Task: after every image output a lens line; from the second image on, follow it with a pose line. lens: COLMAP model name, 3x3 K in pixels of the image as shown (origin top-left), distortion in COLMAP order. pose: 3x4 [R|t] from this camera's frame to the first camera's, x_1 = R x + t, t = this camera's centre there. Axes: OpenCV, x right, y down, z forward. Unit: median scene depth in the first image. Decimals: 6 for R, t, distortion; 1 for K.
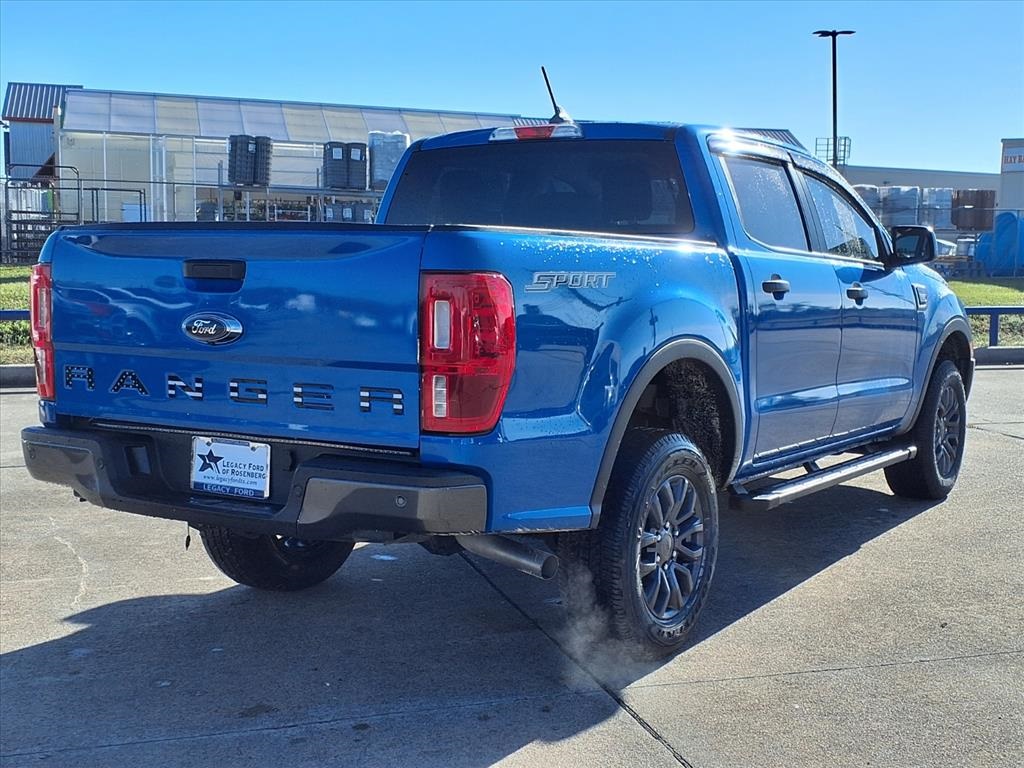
lens RADIAL K [[1326.2, 0, 512.0], [0, 1326.2, 384.0], [0, 0, 1]] dist [0.092716, -0.020967]
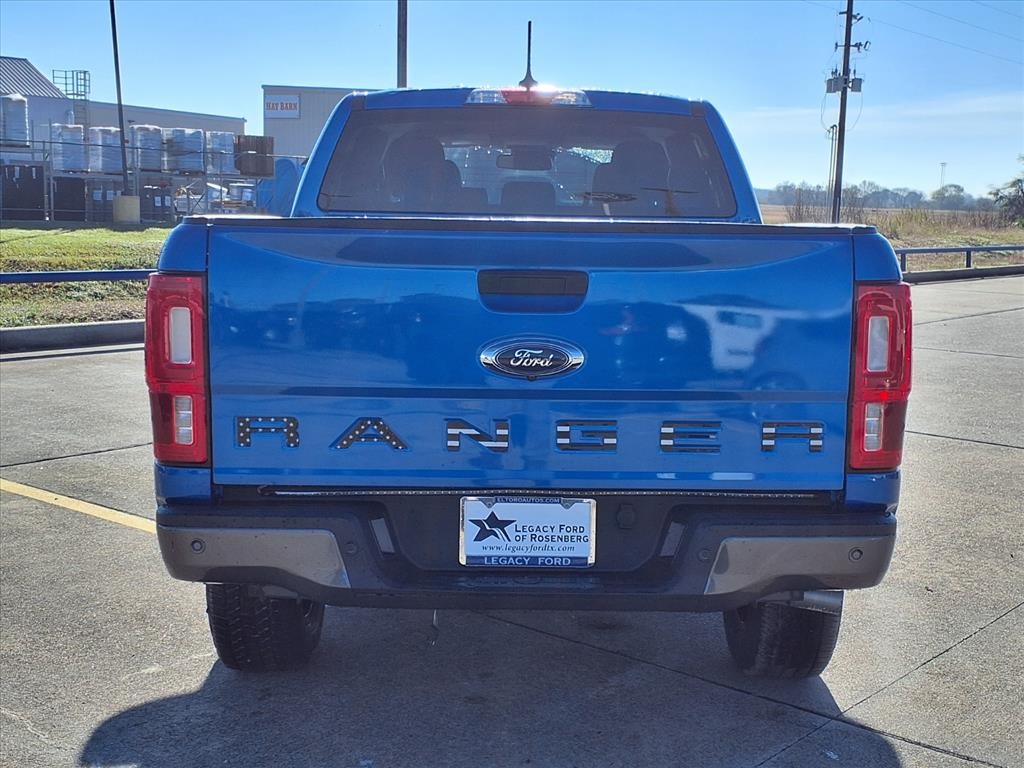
lens RADIAL K [[1347.7, 0, 512.0], [0, 1347.7, 384.0], [0, 0, 1]] dist [0.214286, -0.670554]
pose [[0.844541, -0.066875, 0.531299, -0.631538], [0.044745, 0.997514, 0.054431, -0.067997], [-0.533618, -0.022196, 0.845434, 0.328565]]
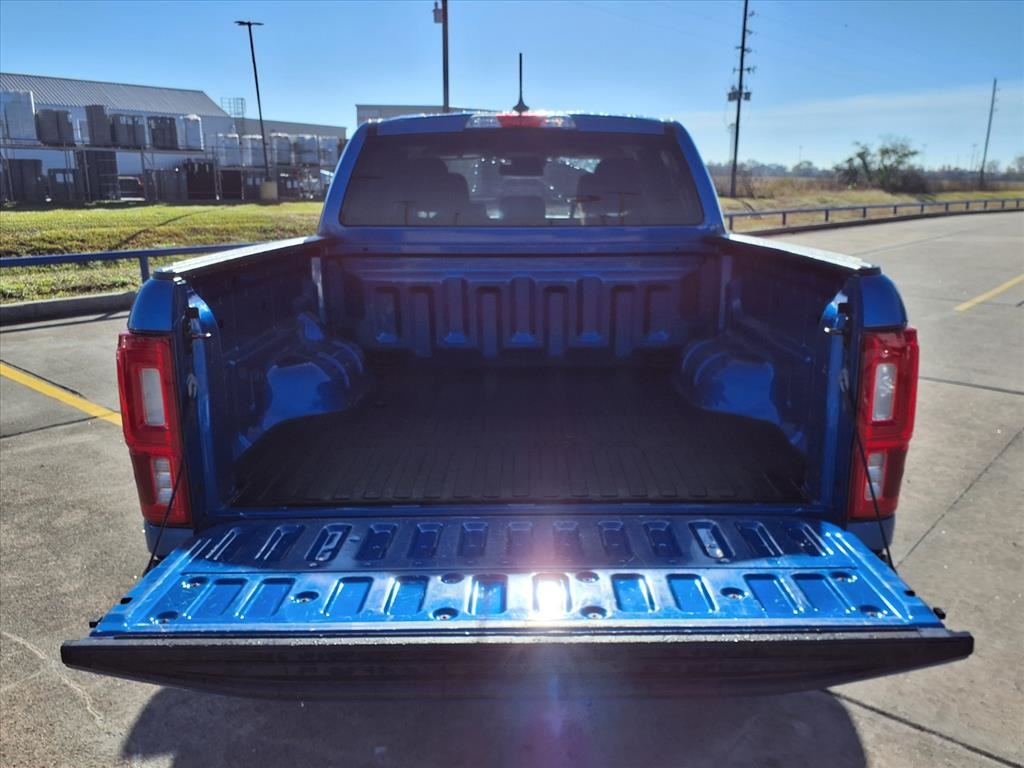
lens RADIAL K [[858.0, 0, 513.6], [0, 858.0, 390.1], [0, 0, 1]] dist [-0.001477, -0.007486]
pose [[0.849442, -0.139417, 0.508931, -0.450848], [0.063806, 0.984527, 0.163206, -0.128319], [-0.523809, -0.106161, 0.845194, 0.582854]]
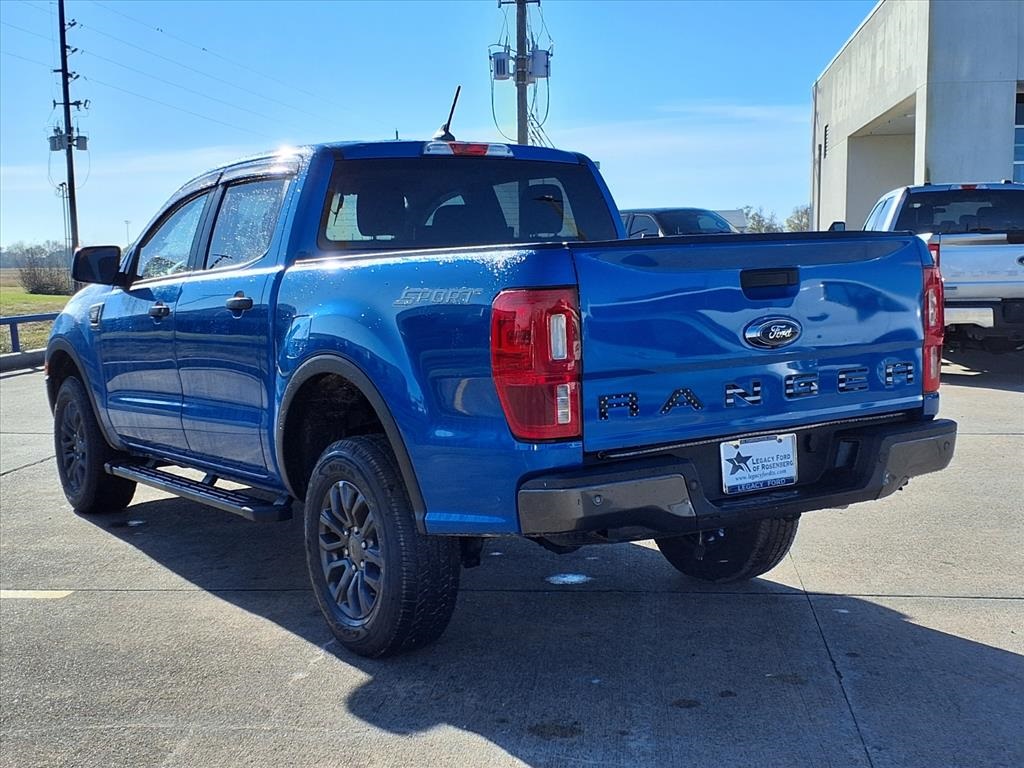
lens RADIAL K [[1348.8, 0, 537.7], [0, 1348.8, 386.3], [0, 0, 1]] dist [0.214448, -0.636495]
pose [[0.398571, -0.110210, 0.910492, -1.251512], [0.124118, 0.990102, 0.065514, -0.090780], [-0.908700, 0.086896, 0.408305, 0.705739]]
